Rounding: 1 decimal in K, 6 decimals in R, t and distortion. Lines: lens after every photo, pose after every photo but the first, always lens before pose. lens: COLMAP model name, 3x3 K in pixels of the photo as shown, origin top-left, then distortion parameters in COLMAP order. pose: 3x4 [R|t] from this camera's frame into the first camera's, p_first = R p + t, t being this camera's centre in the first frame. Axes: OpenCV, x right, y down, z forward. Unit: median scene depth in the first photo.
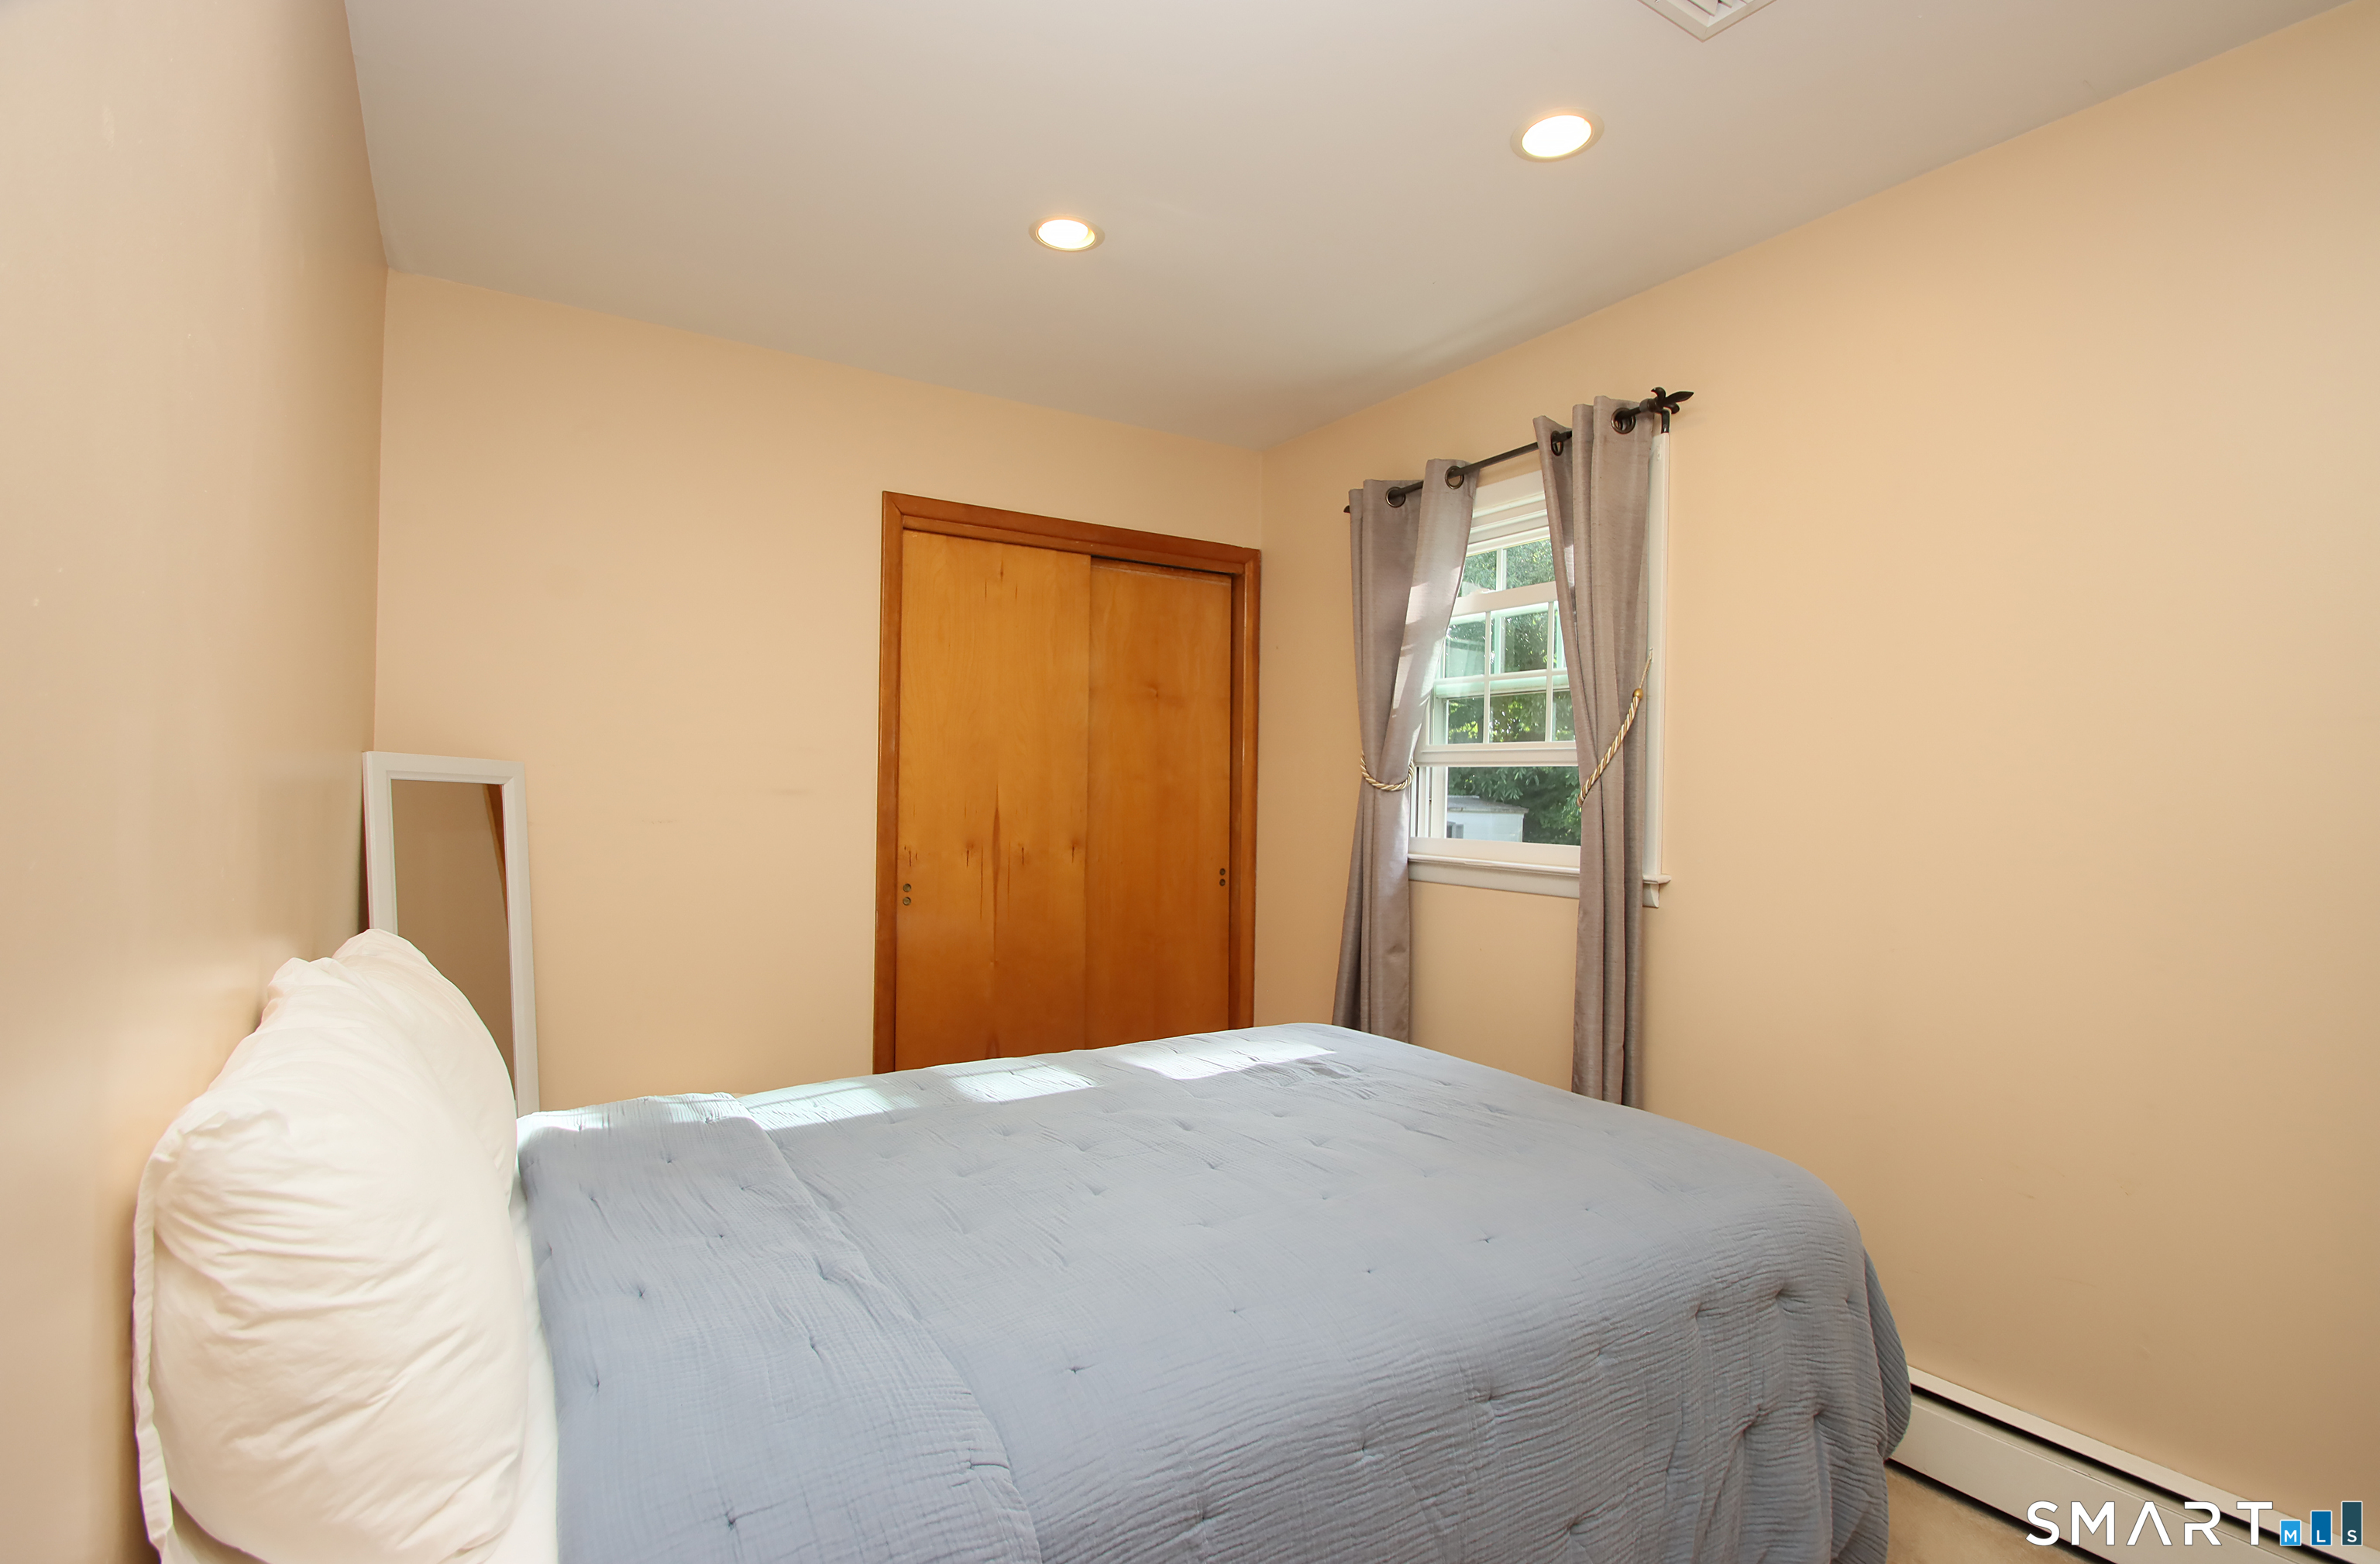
lens RADIAL K [[1108.4, 0, 1207.6], [0, 1108.4, 783.6], [0, 0, 1]] dist [0.003679, -0.012542]
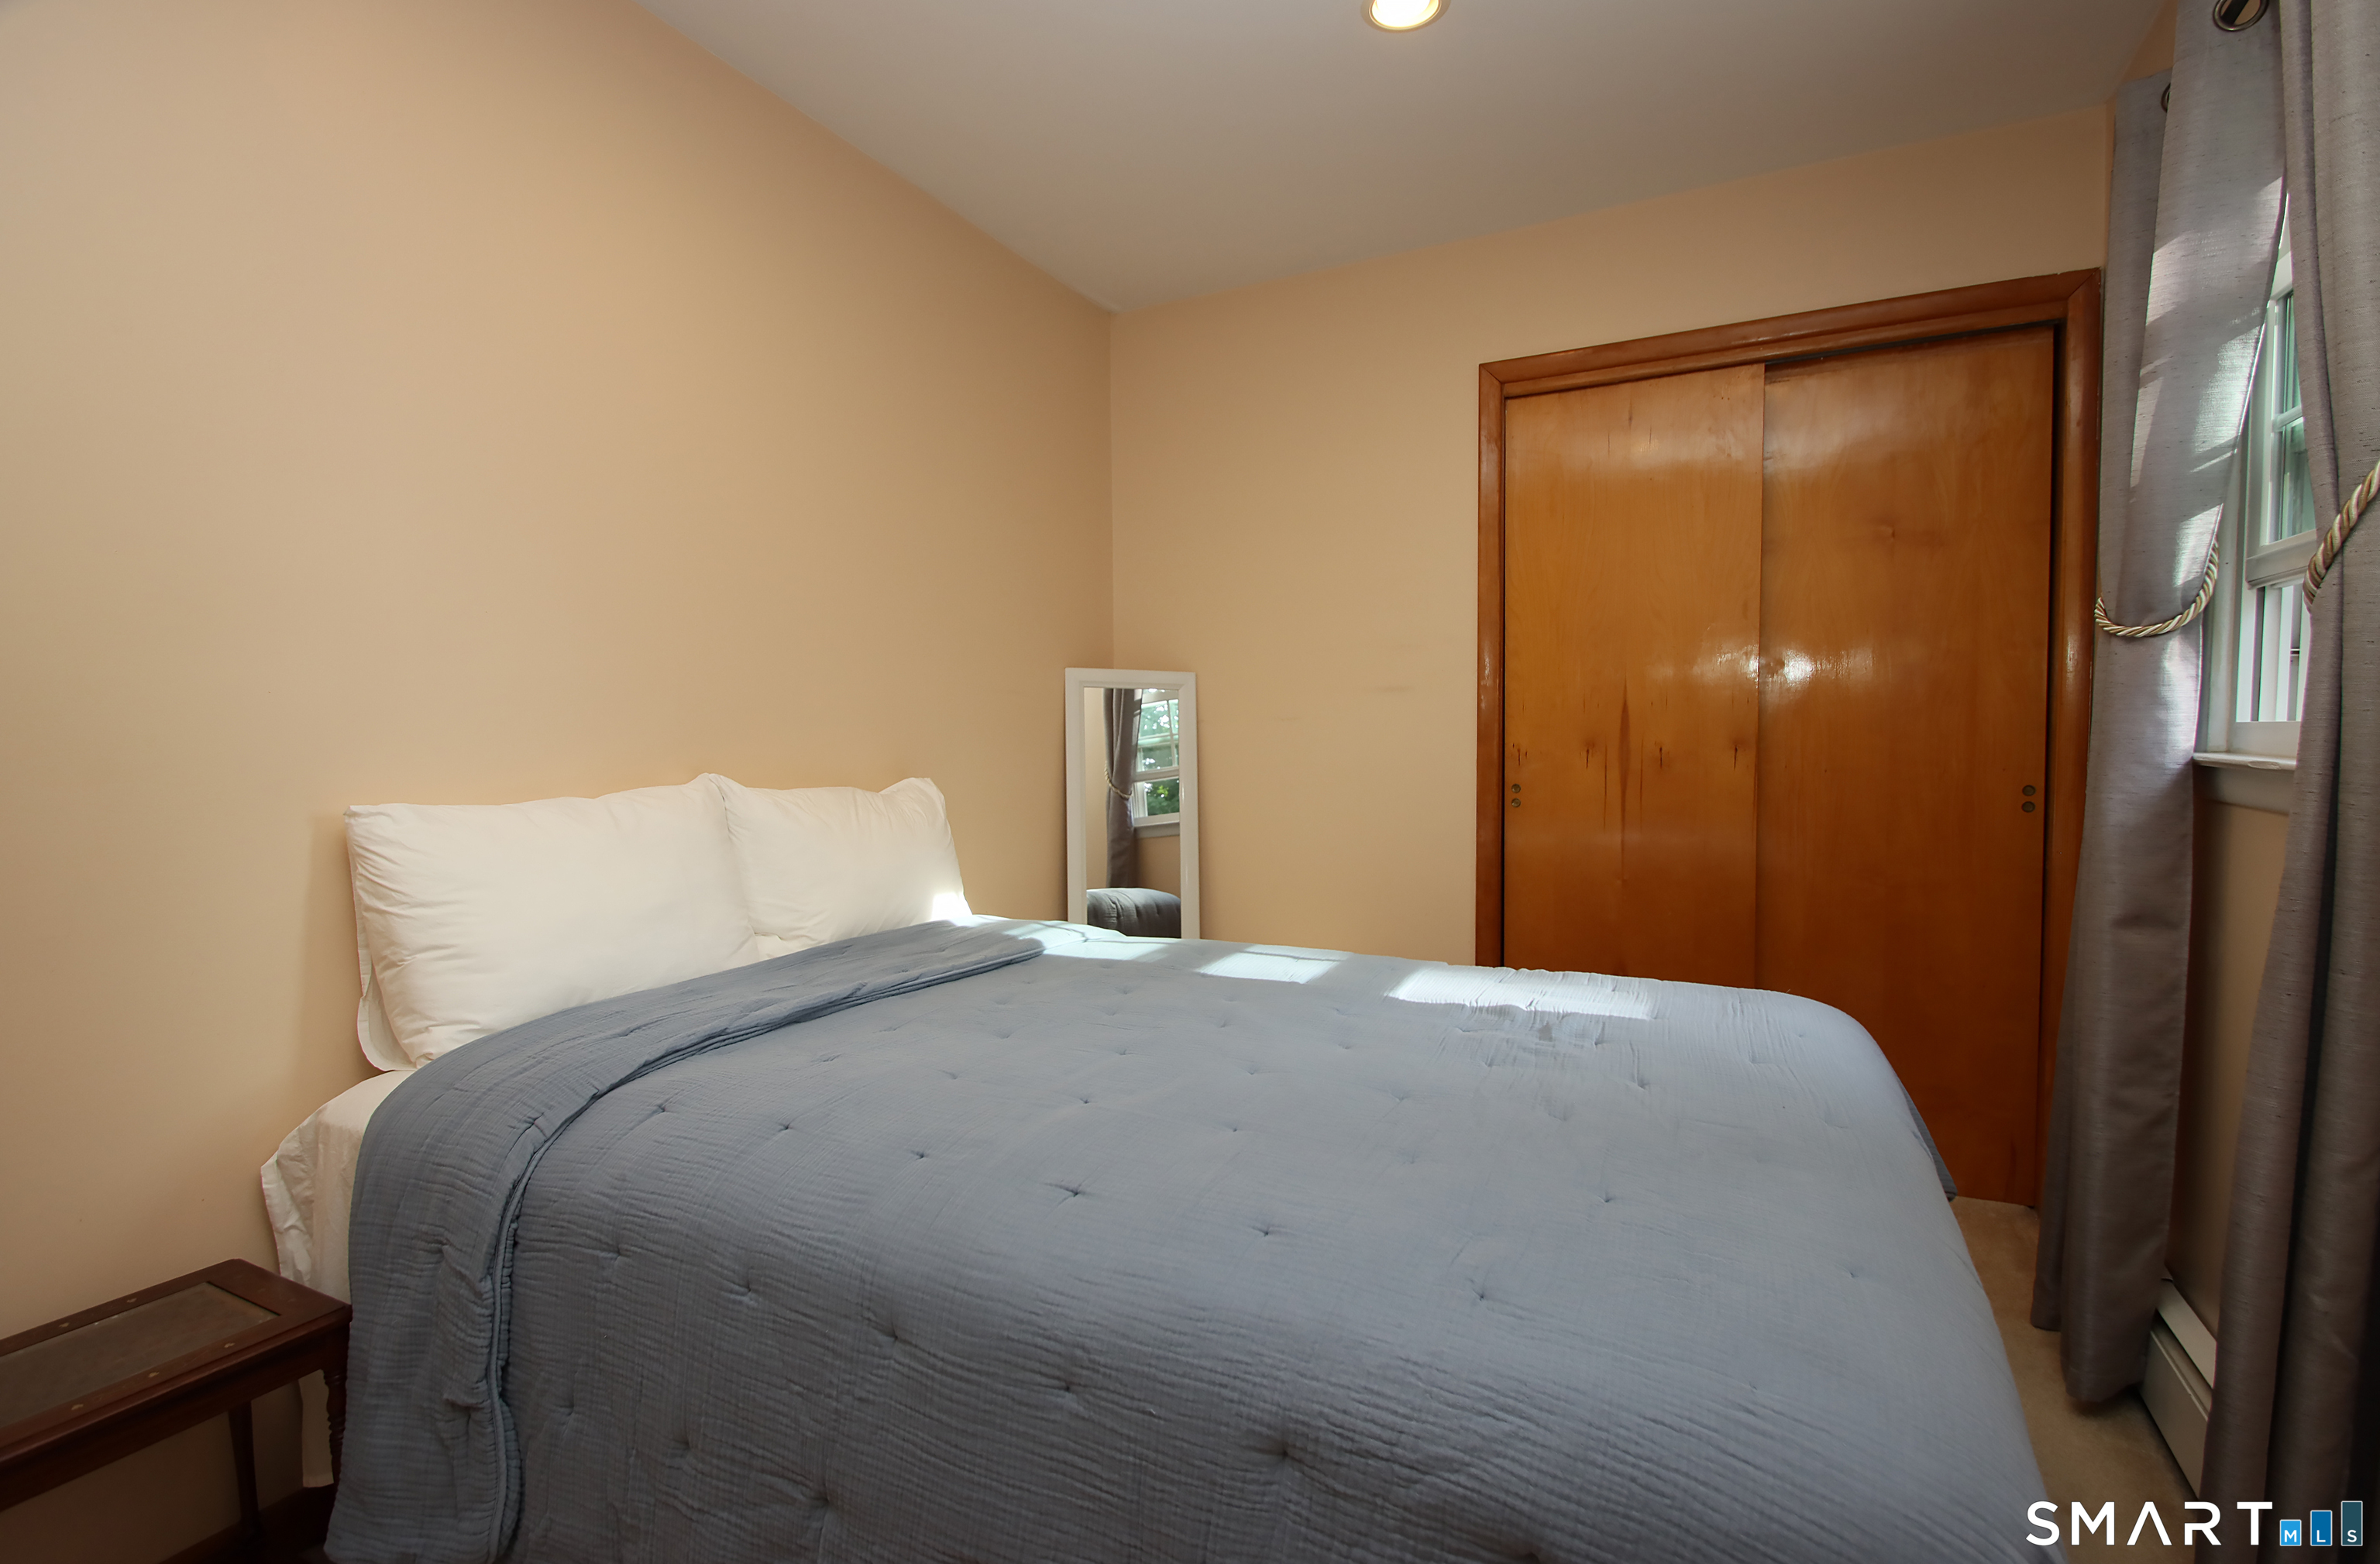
lens RADIAL K [[1108.4, 0, 1203.0], [0, 1108.4, 794.0], [0, 0, 1]] dist [0.003679, -0.012542]
pose [[0.502650, 0.030806, -0.863941, 0.410339], [0.023119, 0.998528, 0.049056, 0.047431], [0.864181, -0.044631, 0.501198, 0.311447]]
